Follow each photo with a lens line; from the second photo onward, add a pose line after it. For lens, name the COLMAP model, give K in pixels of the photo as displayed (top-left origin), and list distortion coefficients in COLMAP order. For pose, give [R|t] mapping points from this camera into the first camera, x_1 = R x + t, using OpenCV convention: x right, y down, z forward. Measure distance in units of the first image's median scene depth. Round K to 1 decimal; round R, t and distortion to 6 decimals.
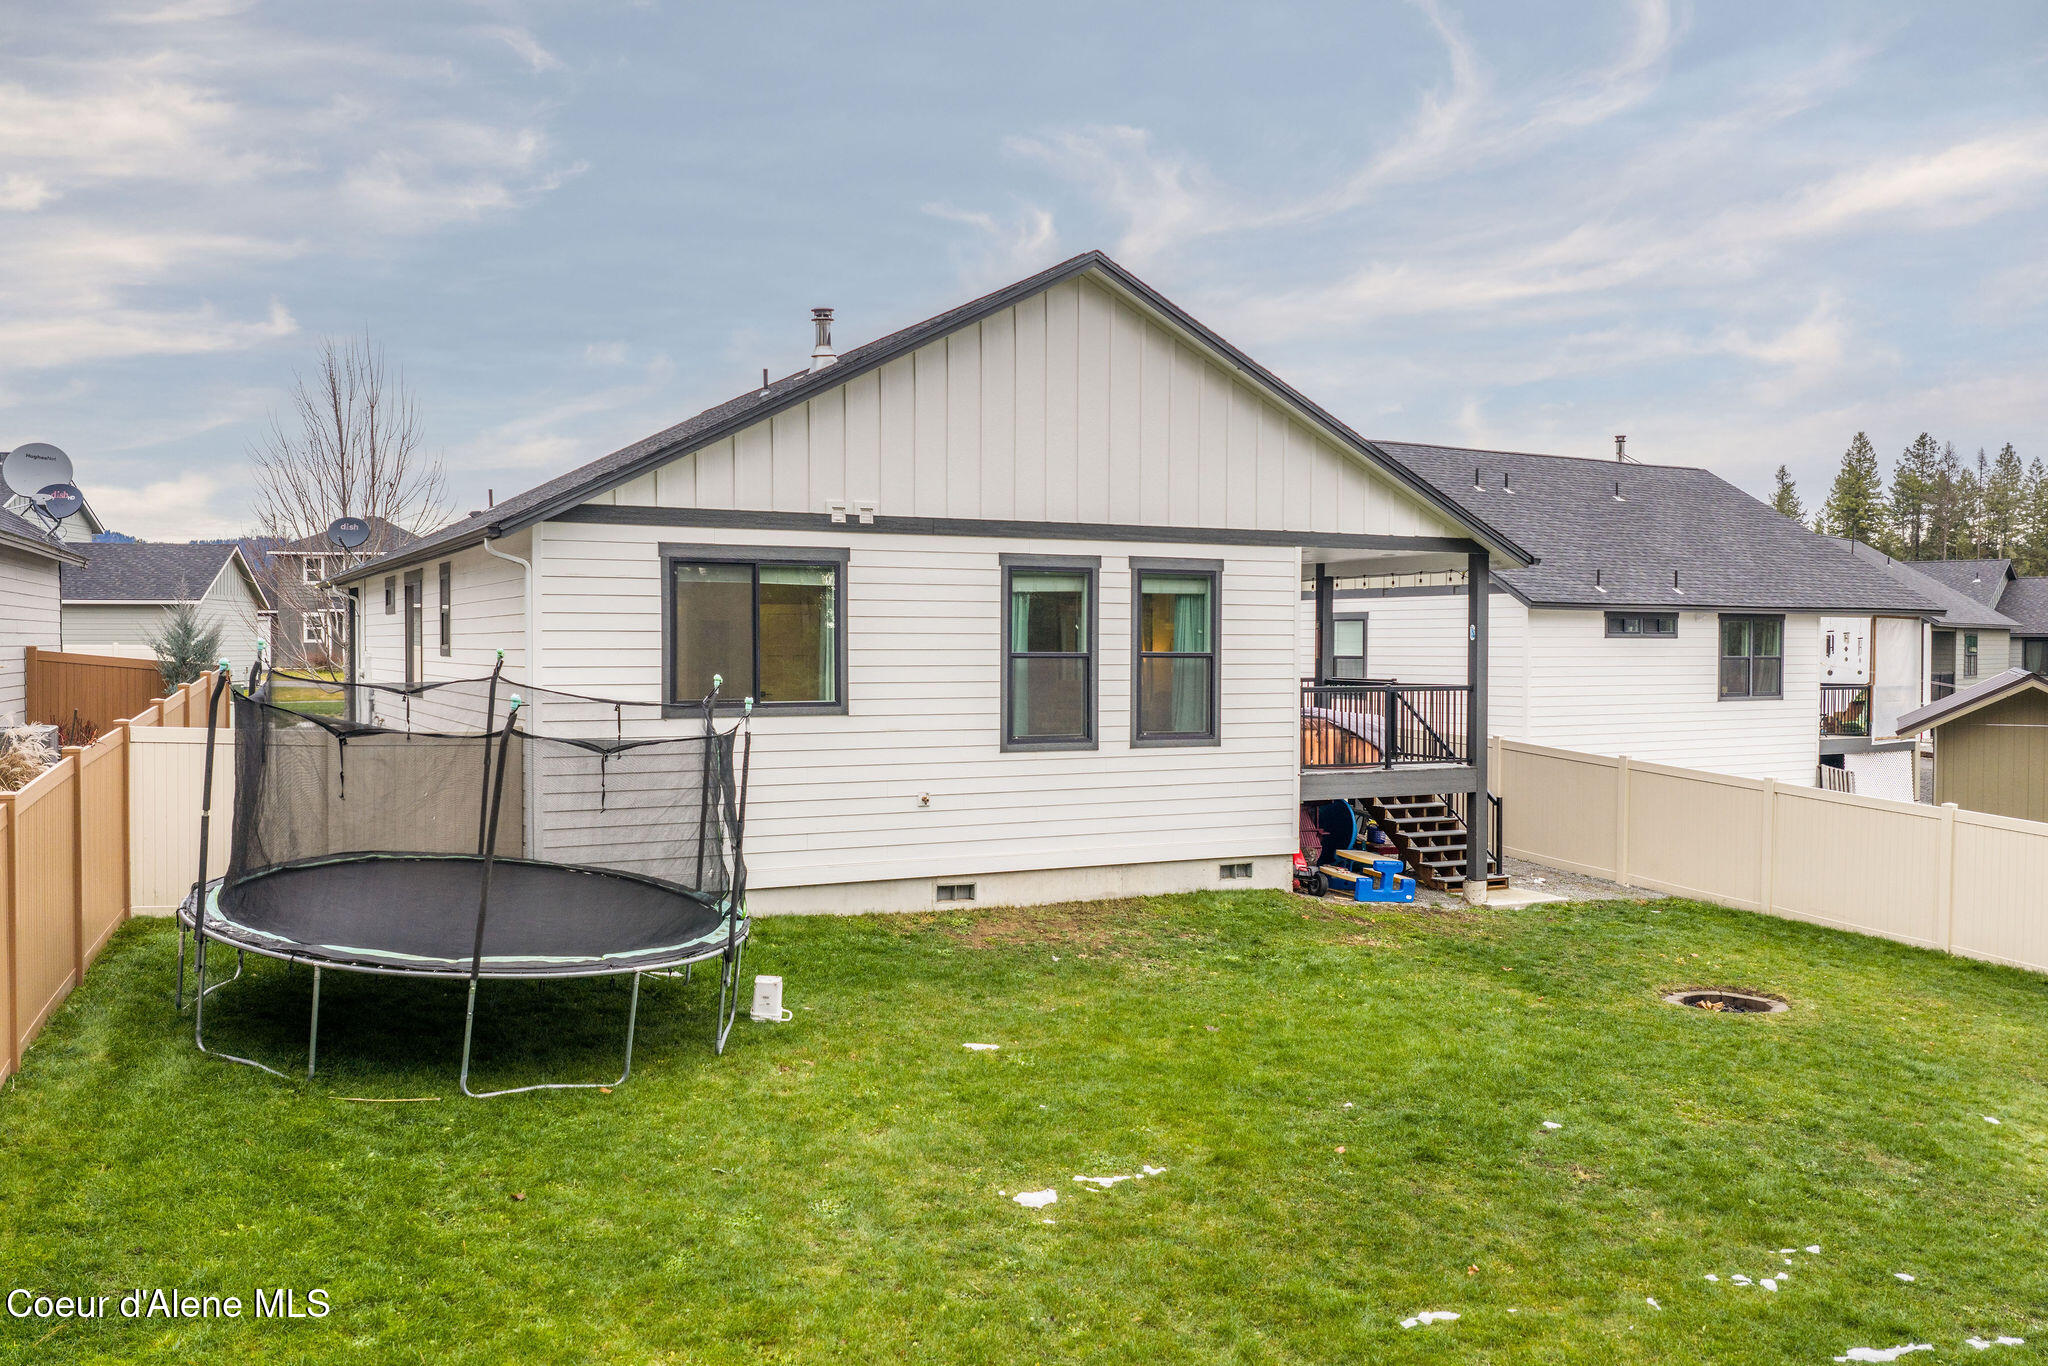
lens RADIAL K [[1767.5, 0, 1021.8], [0, 1767.5, 610.9], [0, 0, 1]] dist [-0.000420, 0.000974]
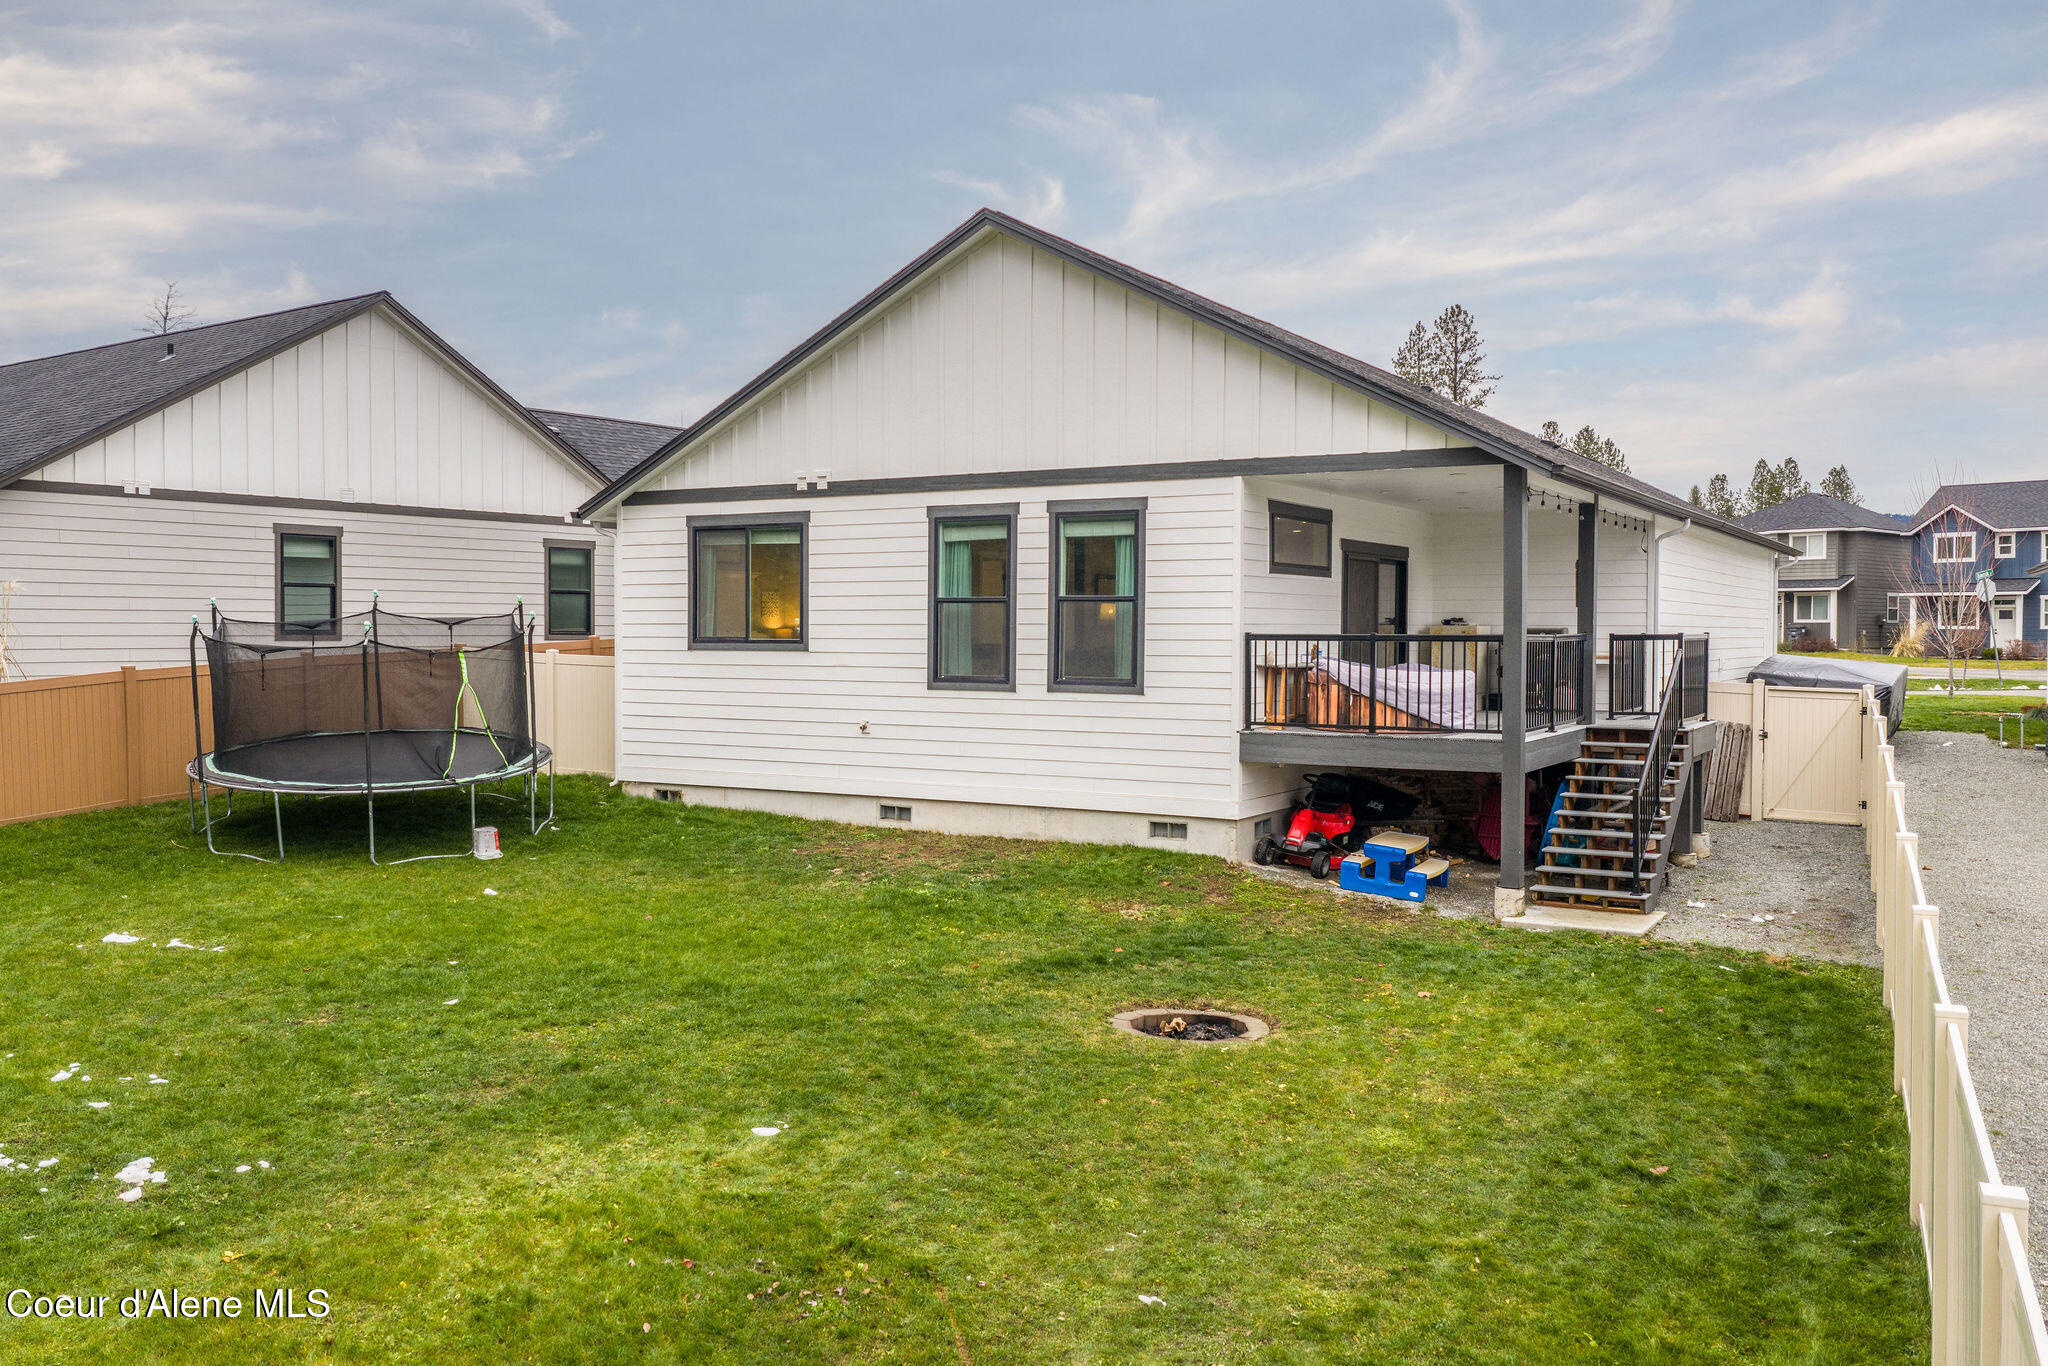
lens RADIAL K [[1656.9, 0, 1017.3], [0, 1656.9, 561.5], [0, 0, 1]] dist [0.003798, -0.002752]
pose [[0.527381, -0.023272, -0.849310, 0.861842], [0.028580, 0.999545, -0.009642, 0.012341], [0.849148, -0.019188, 0.527806, 0.495184]]
